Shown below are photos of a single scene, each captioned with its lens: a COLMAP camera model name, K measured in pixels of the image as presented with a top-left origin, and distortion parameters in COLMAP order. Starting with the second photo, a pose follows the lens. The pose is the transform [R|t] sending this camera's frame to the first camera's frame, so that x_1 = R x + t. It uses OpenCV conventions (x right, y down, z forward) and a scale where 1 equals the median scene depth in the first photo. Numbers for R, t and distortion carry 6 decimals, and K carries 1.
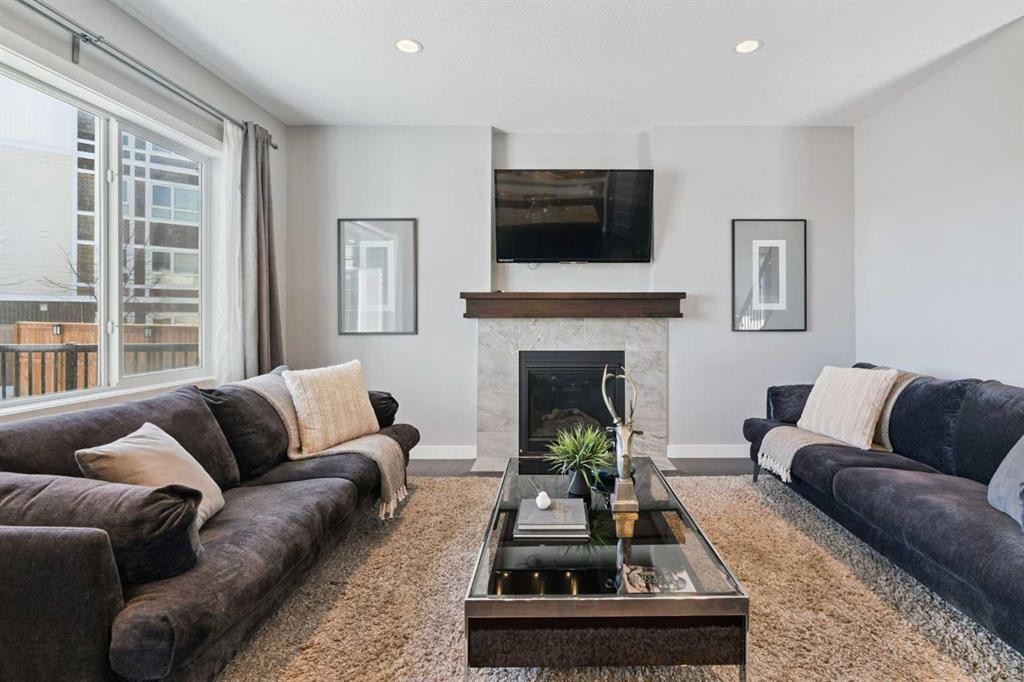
lens RADIAL K [[465.8, 0, 517.4], [0, 465.8, 332.8], [0, 0, 1]] dist [-0.005950, 0.003354]
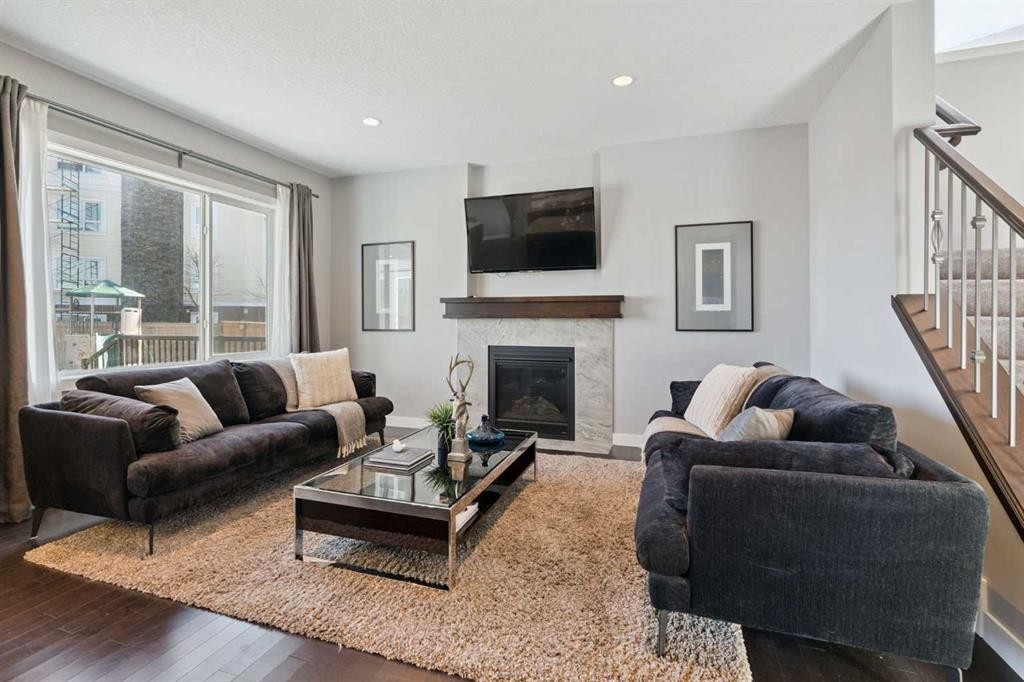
lens RADIAL K [[465.8, 0, 509.0], [0, 465.8, 333.2], [0, 0, 1]] dist [-0.005950, 0.003354]
pose [[0.945484, 0.010894, -0.325486, 0.454744], [-0.011087, 0.999938, 0.001260, 0.004794], [0.325480, 0.002417, 0.945546, -0.129915]]
